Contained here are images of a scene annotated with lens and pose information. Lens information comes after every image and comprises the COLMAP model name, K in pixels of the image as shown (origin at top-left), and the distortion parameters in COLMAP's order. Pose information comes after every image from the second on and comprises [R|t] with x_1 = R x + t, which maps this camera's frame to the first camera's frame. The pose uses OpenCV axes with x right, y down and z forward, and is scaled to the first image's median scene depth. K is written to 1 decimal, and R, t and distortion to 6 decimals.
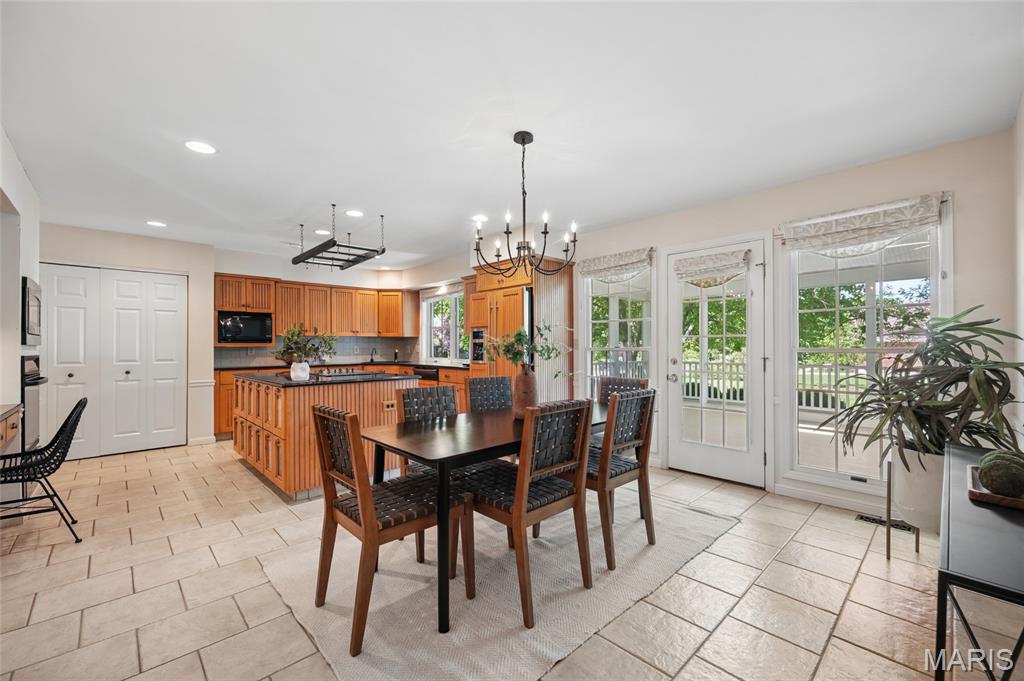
lens RADIAL K [[419.2, 0, 521.2], [0, 419.2, 343.4], [0, 0, 1]] dist [0.003442, -0.001012]
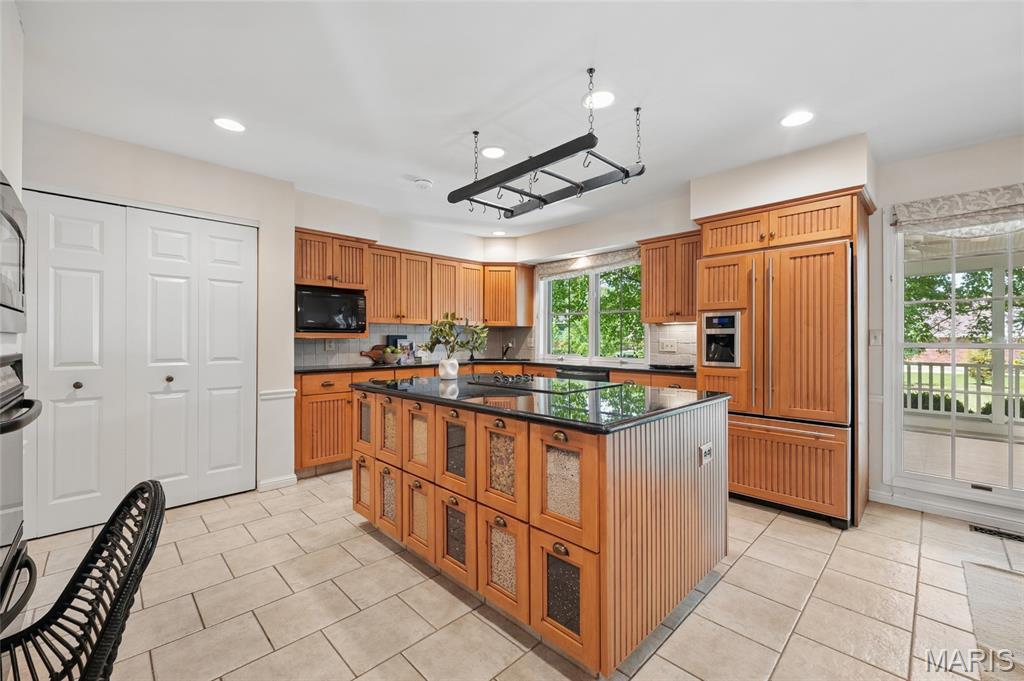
lens RADIAL K [[419.2, 0, 522.0], [0, 419.2, 339.7], [0, 0, 1]] dist [0.003442, -0.001012]
pose [[0.999653, 0.003750, 0.026074, -0.365004], [-0.003939, 0.999966, 0.007200, 0.003857], [-0.026046, -0.007300, 0.999634, 0.310462]]
